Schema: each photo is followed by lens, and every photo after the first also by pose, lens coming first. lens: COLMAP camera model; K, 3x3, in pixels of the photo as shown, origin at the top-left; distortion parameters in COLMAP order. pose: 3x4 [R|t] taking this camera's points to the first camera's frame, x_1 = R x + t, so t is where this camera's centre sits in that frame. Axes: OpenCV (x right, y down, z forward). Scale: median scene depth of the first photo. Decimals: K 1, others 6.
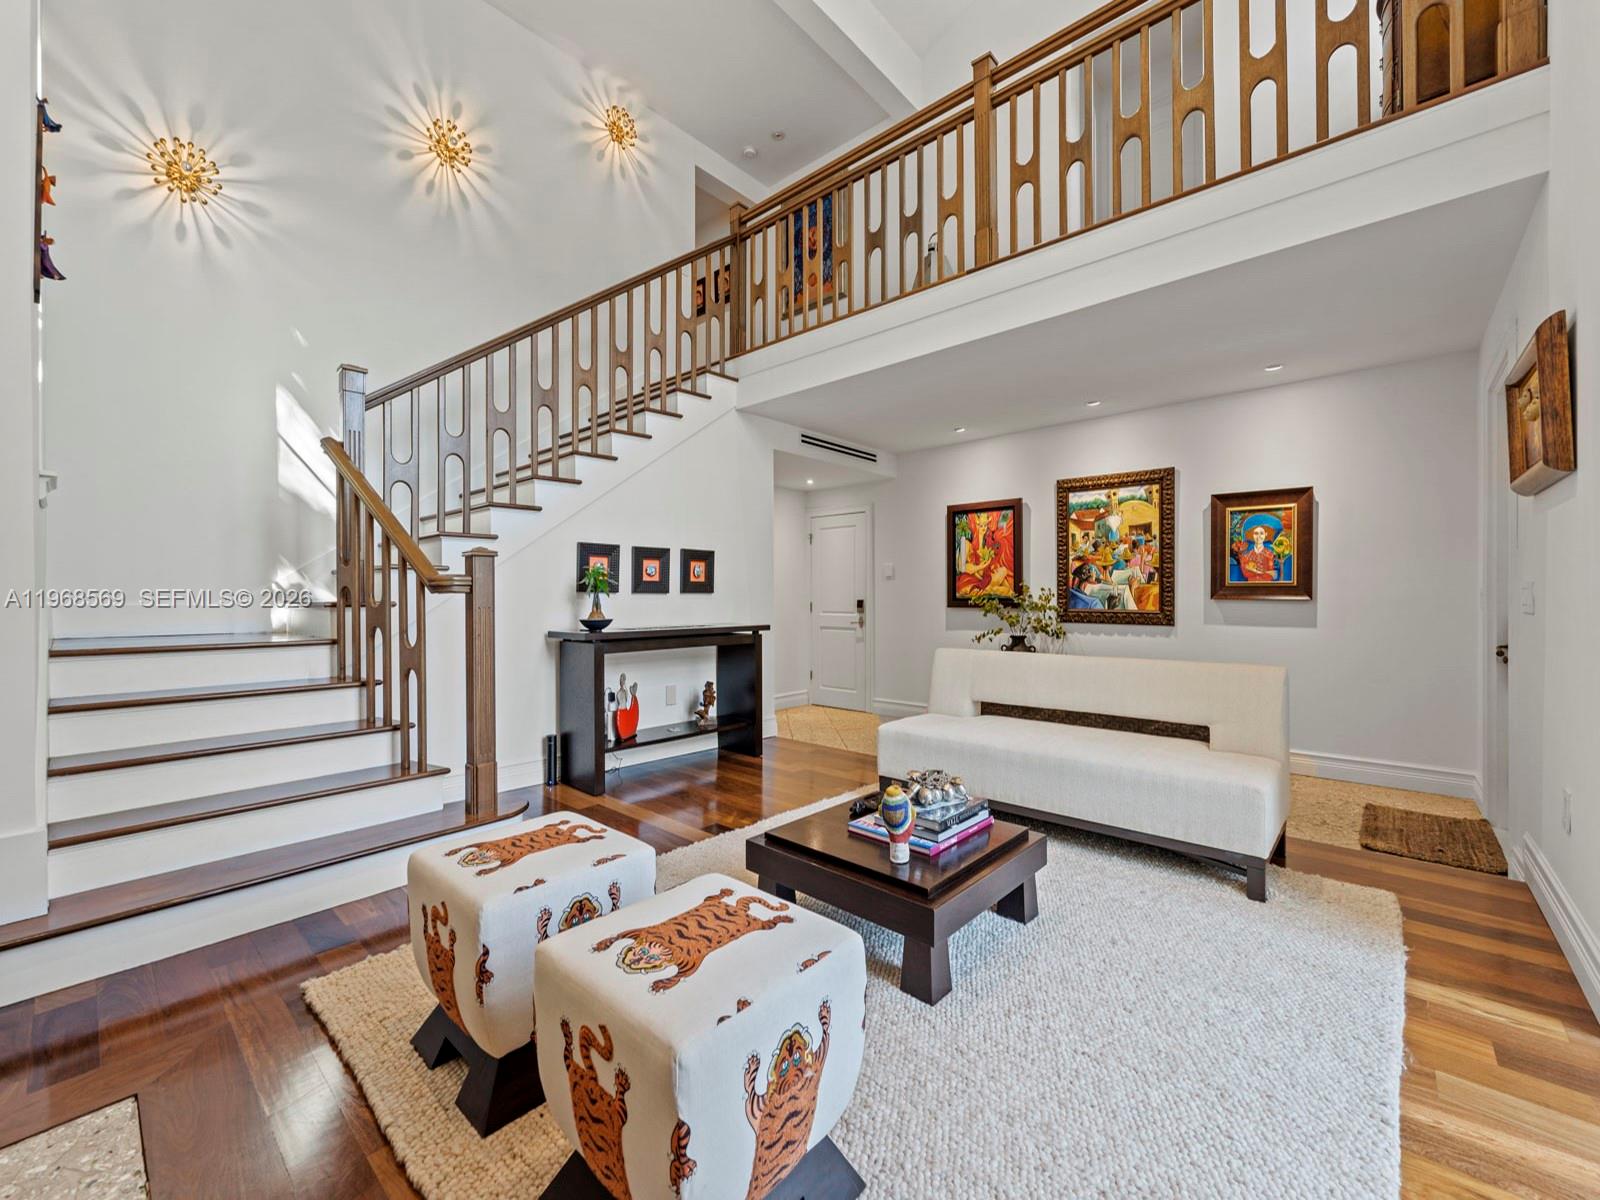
lens RADIAL K [[651.9, 0, 800.0], [0, 651.9, 600.0], [0, 0, 1]] dist [-0.001282, 0.000188]
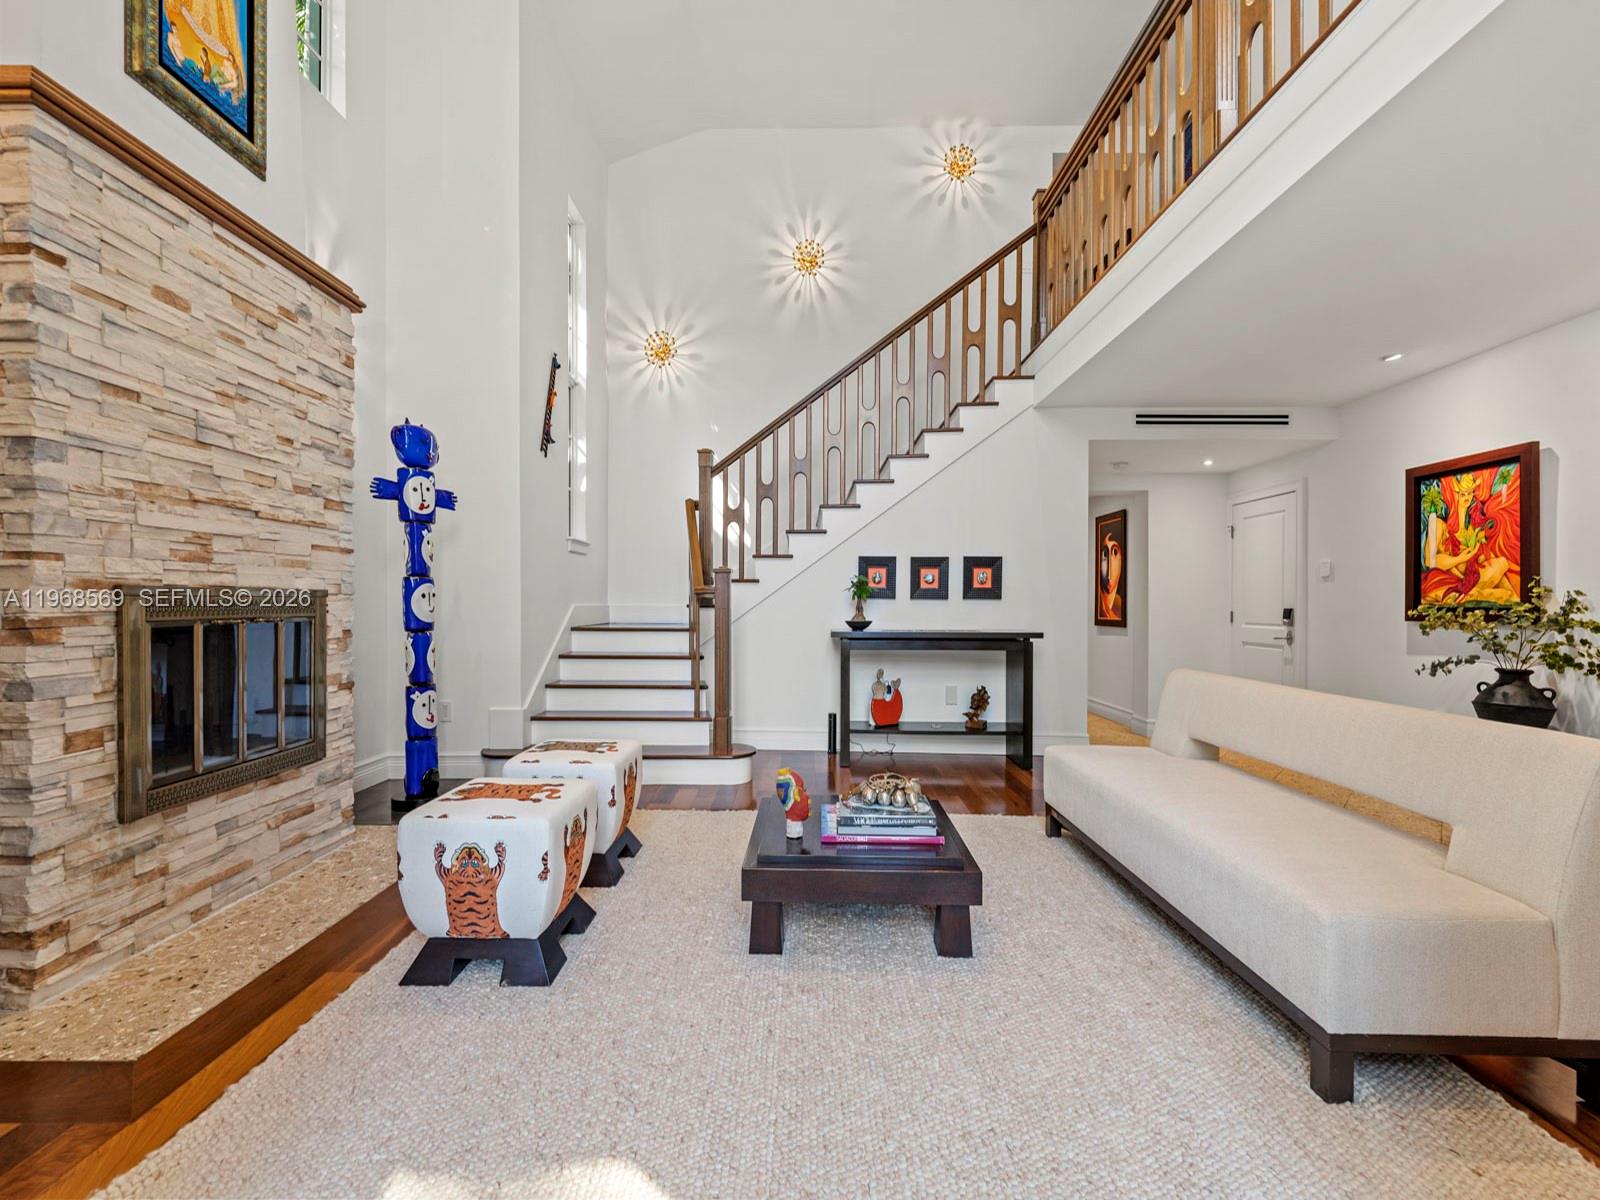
lens RADIAL K [[648.9, 0, 797.0], [0, 648.9, 612.1], [0, 0, 1]] dist [-0.001062, -0.000120]
pose [[0.659749, 0.015116, -0.751334, 0.425144], [-0.009422, 0.999885, 0.011844, 0.000531], [0.751427, -0.000735, 0.659816, 0.115030]]
